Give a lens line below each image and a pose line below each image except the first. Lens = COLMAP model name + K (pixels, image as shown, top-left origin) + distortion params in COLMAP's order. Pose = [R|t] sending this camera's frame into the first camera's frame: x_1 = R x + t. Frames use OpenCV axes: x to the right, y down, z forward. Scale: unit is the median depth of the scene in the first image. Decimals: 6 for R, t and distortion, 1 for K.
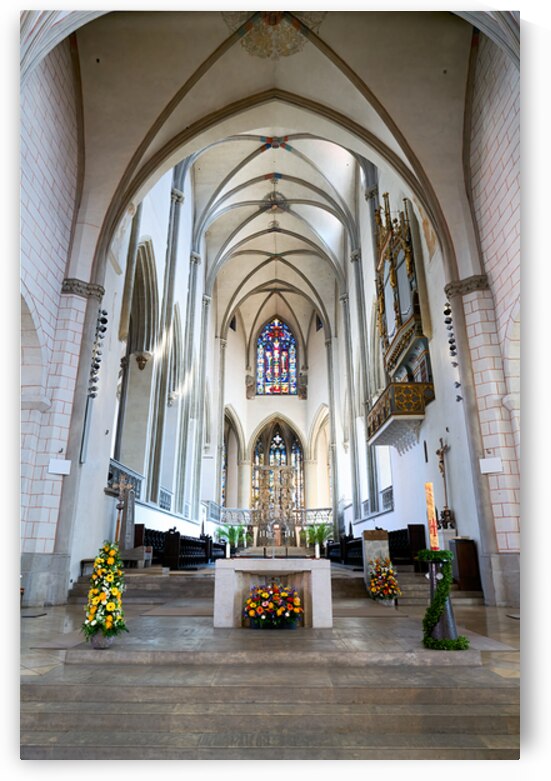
lens RADIAL K [[434.7, 0, 264.4], [0, 434.7, 390.9], [0, 0, 1]] dist [-0.029313, 0.001451]
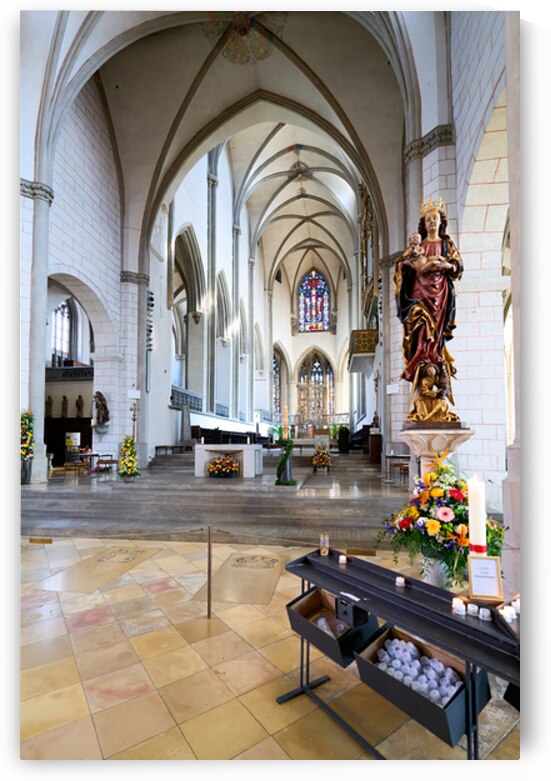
lens RADIAL K [[321.0, 0, 282.7], [0, 321.0, 412.5], [0, 0, 1]] dist [0.000997, -0.000102]
pose [[0.993134, -0.011078, -0.116457, 0.132273], [0.040997, 0.965330, 0.257791, -0.029777], [0.109563, -0.260796, 0.959157, -0.087100]]
